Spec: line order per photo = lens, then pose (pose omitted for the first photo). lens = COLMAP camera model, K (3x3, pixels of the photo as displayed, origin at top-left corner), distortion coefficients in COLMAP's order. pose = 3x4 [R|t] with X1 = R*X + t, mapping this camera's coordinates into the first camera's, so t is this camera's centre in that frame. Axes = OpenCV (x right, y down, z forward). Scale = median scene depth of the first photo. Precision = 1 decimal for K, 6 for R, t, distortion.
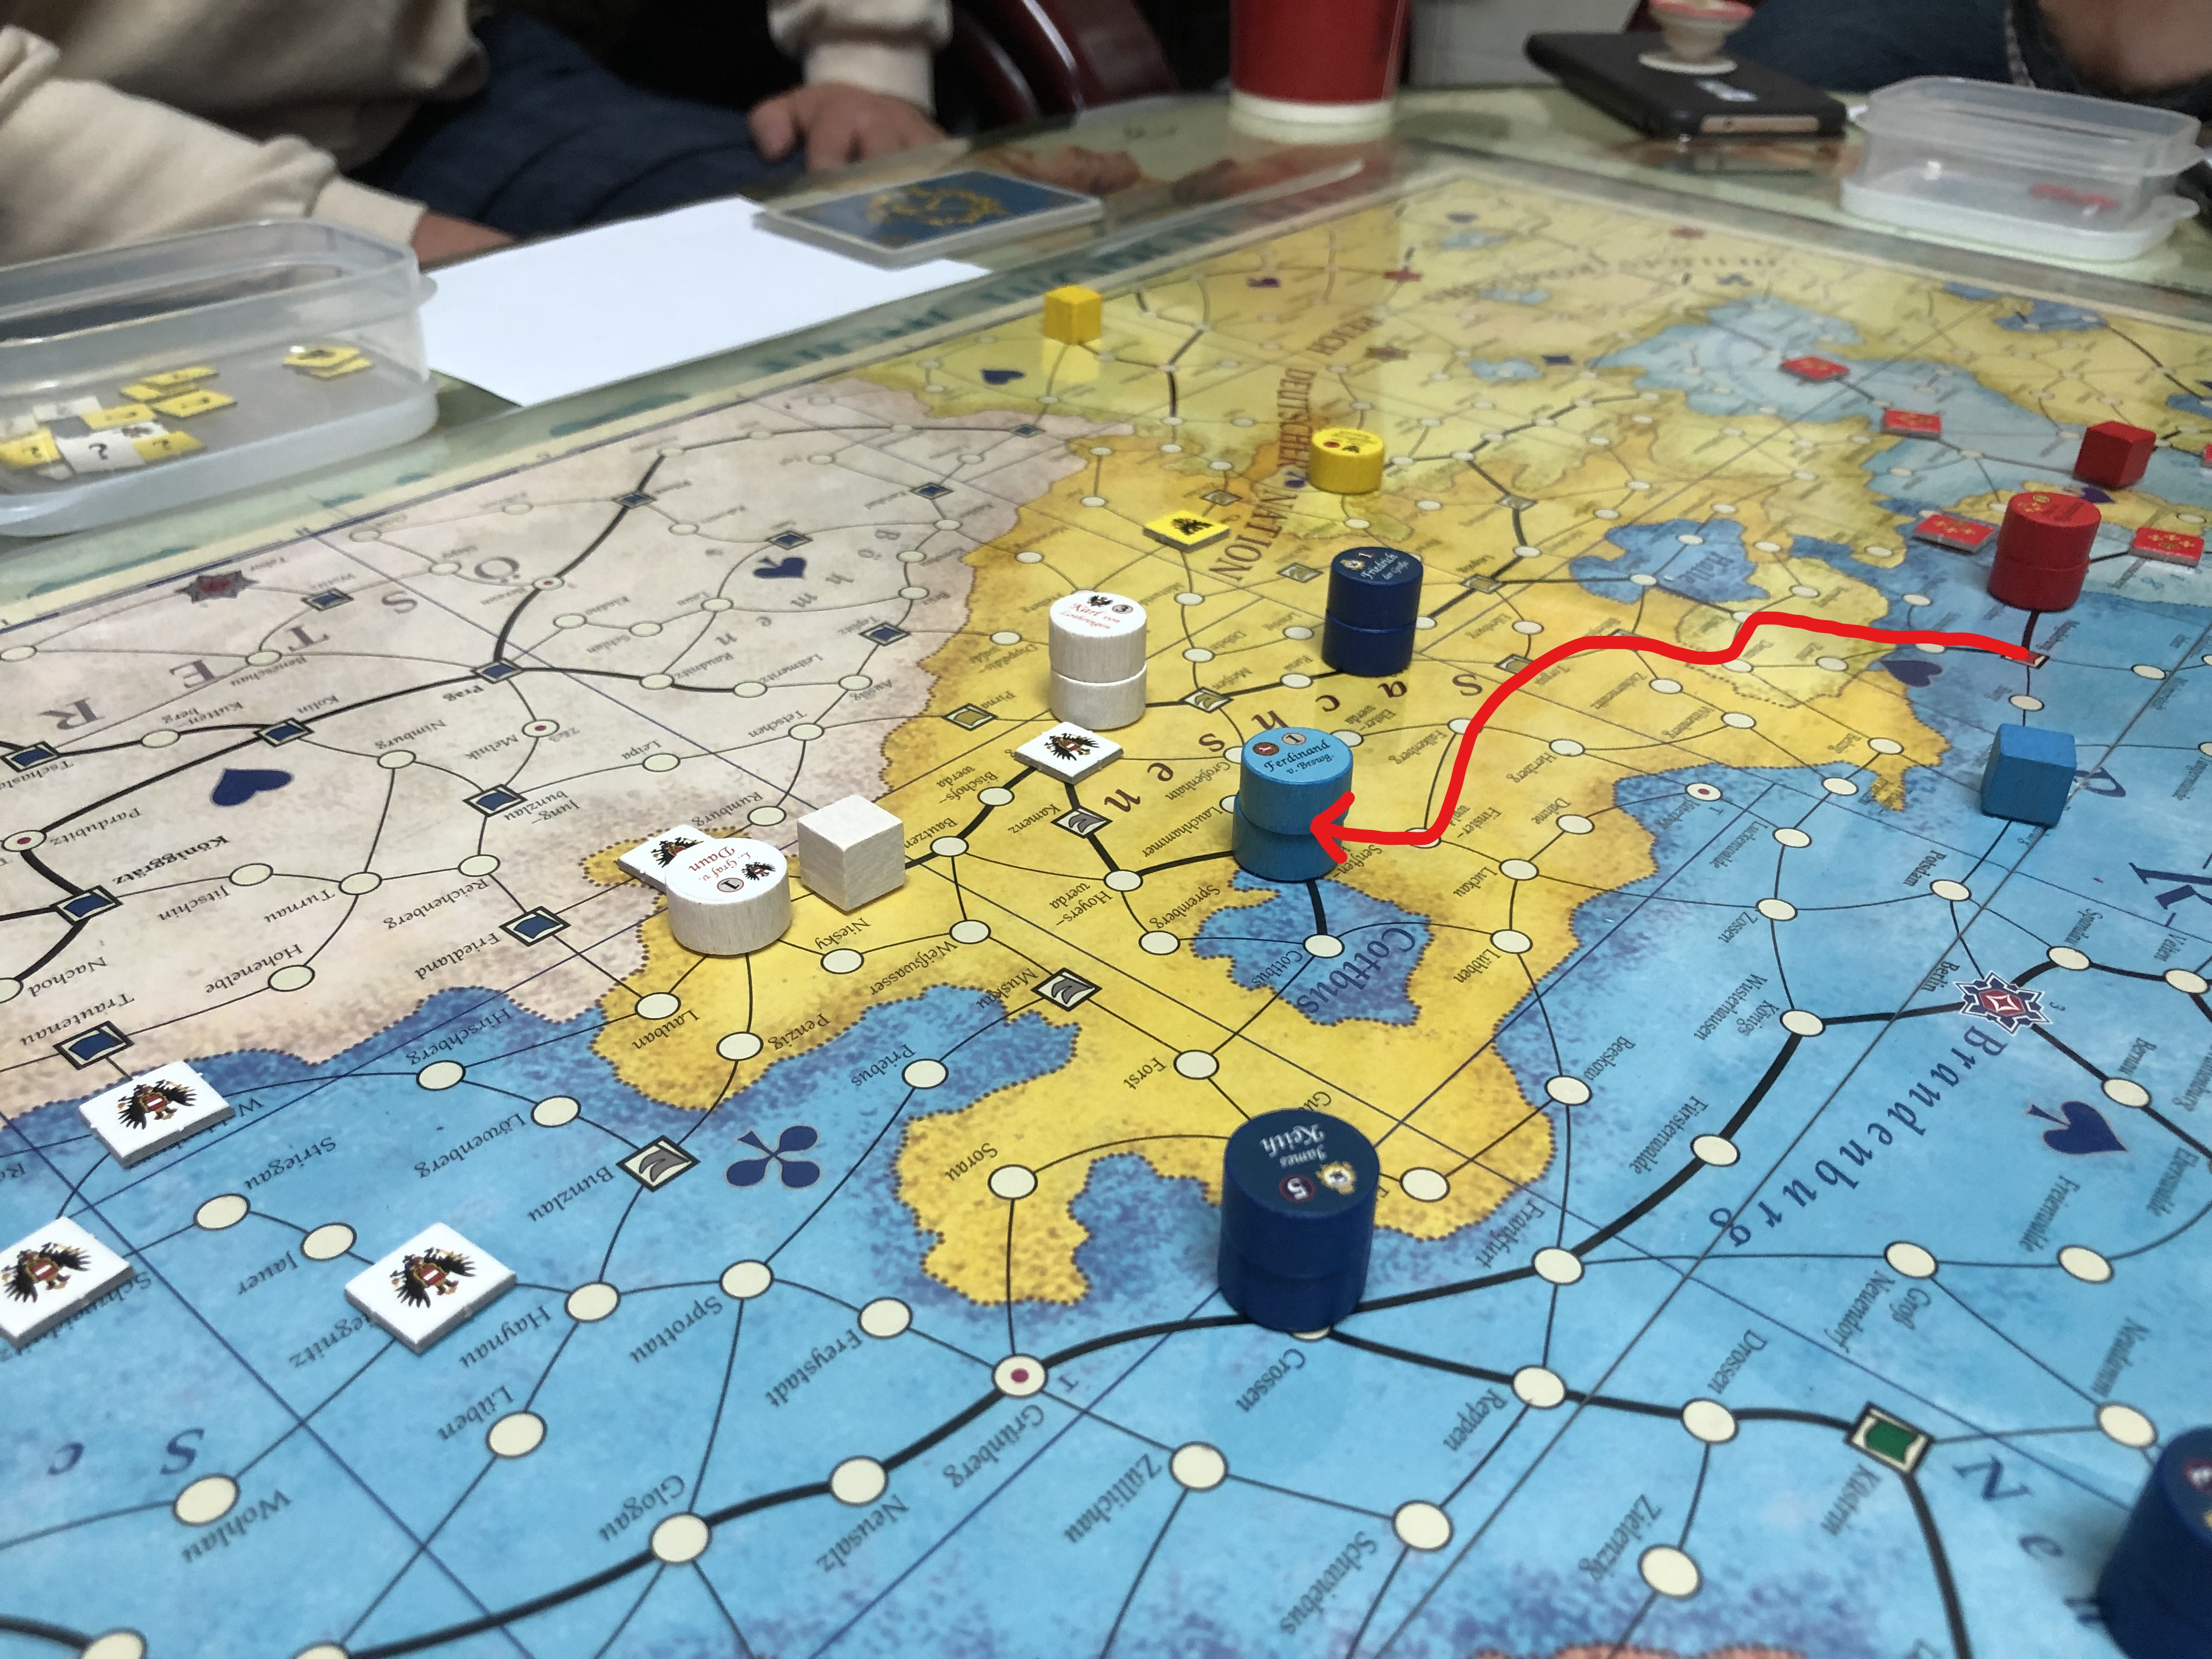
lens RADIAL K [[1813.0, 0, 1100.2], [0, 1813.0, 828.8], [0, 0, 1]] dist [0.027101, -0.070413]
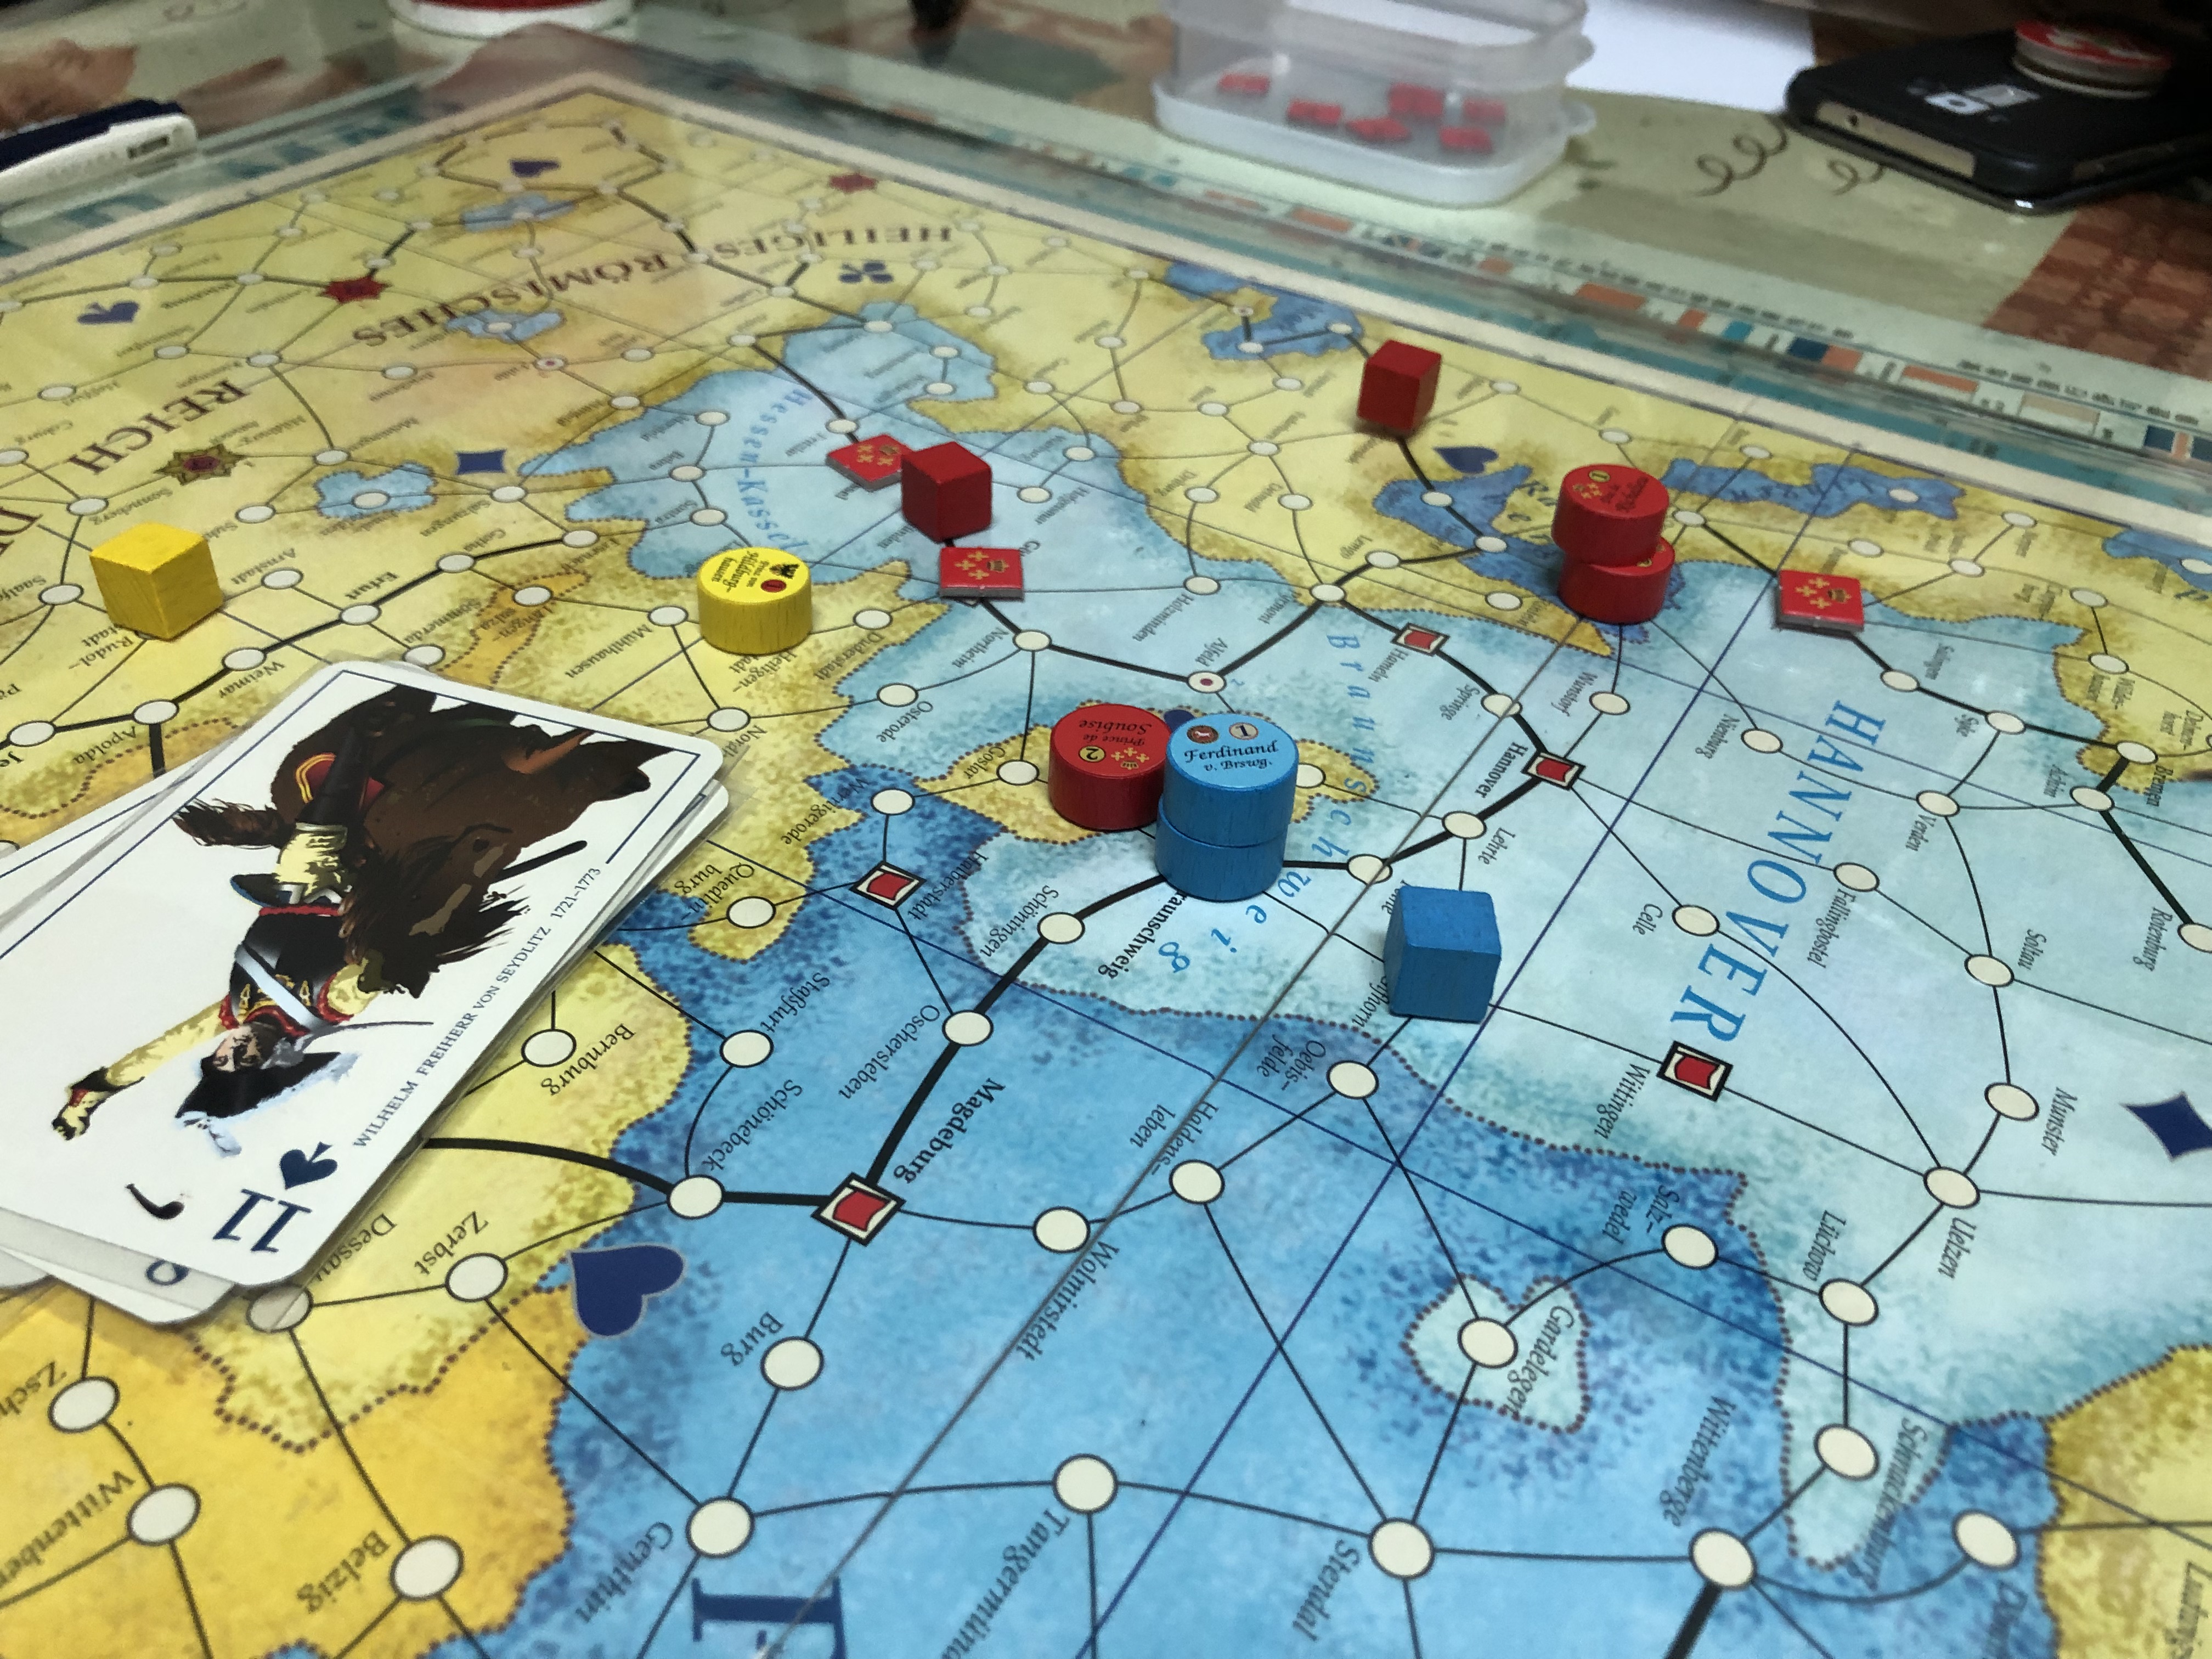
lens RADIAL K [[1795.1, 0, 1105.6], [0, 1795.1, 824.2], [0, 0, 1]] dist [0.013678, -0.030010]
pose [[0.985057, -0.077593, 0.153762, 0.525727], [0.059545, 0.991143, 0.118698, -0.281444], [-0.161610, -0.107768, 0.980953, 0.474765]]
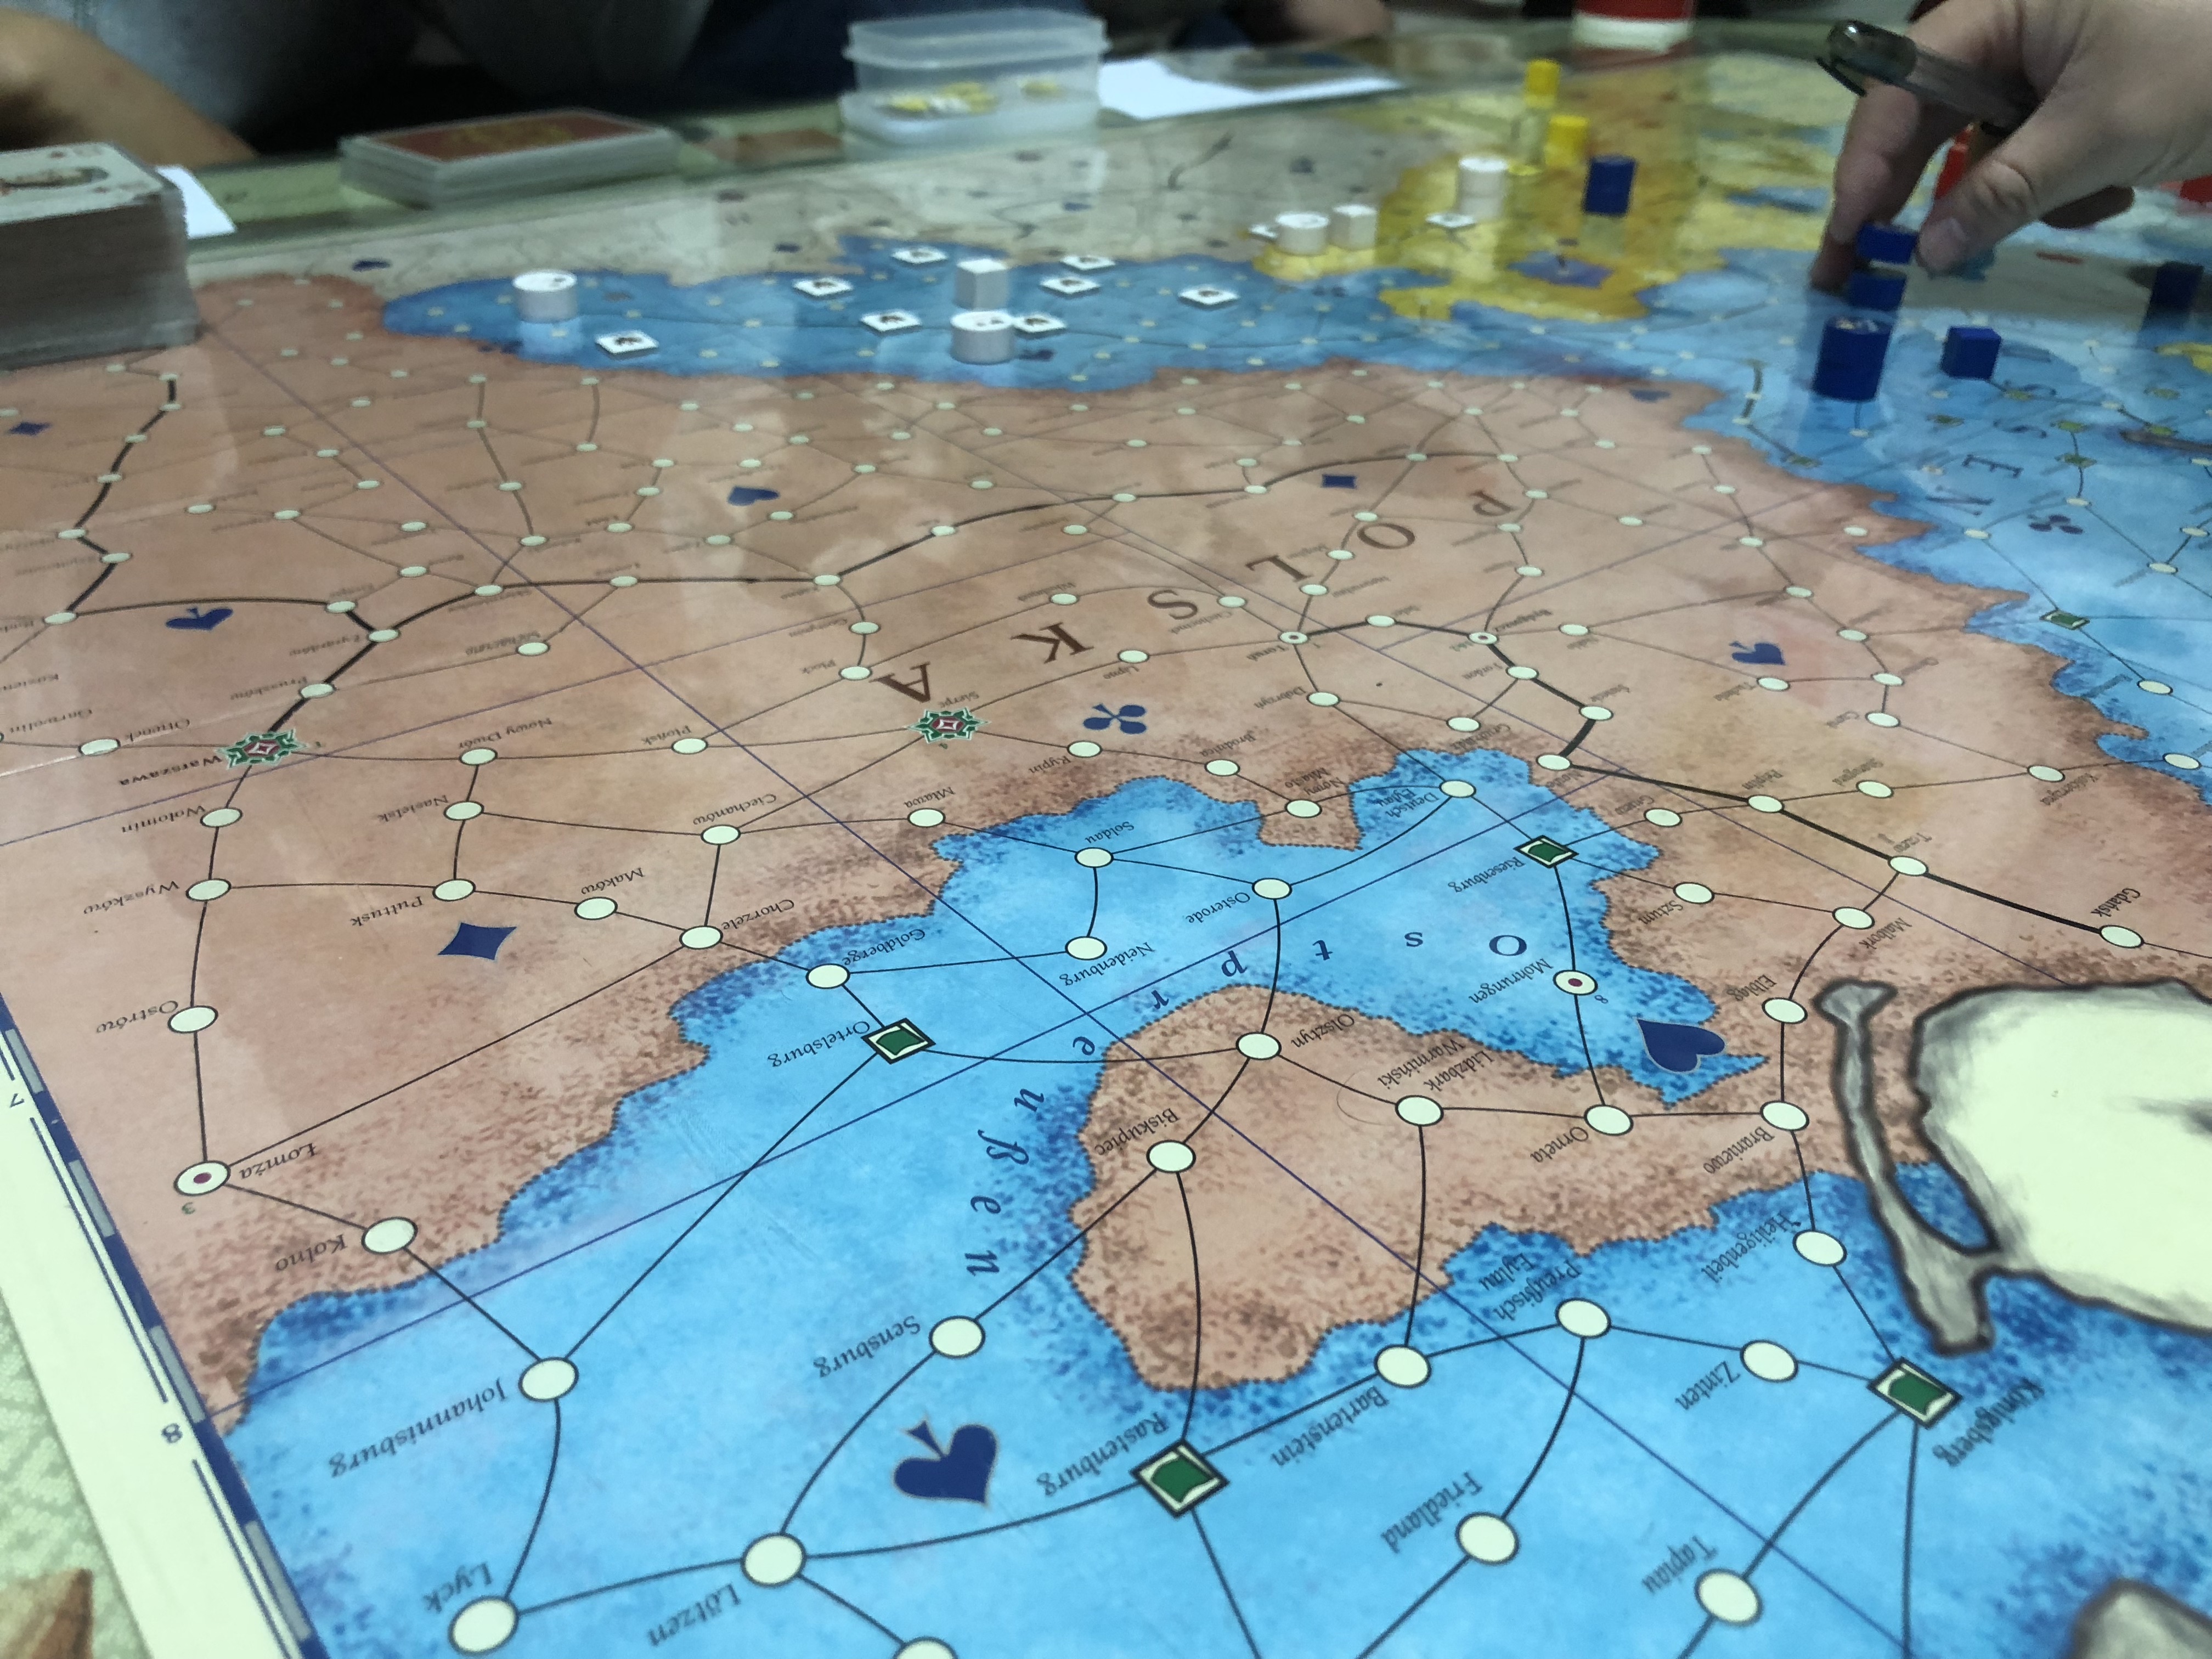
lens RADIAL K [[1795.1, 0, 1097.5], [0, 1795.1, 898.7], [0, 0, 1]] dist [0.013678, -0.030010]
pose [[0.982444, 0.102247, -0.156043, -0.012829], [-0.099795, 0.994731, 0.023488, 0.661807], [0.157622, -0.007504, 0.987471, -1.010901]]
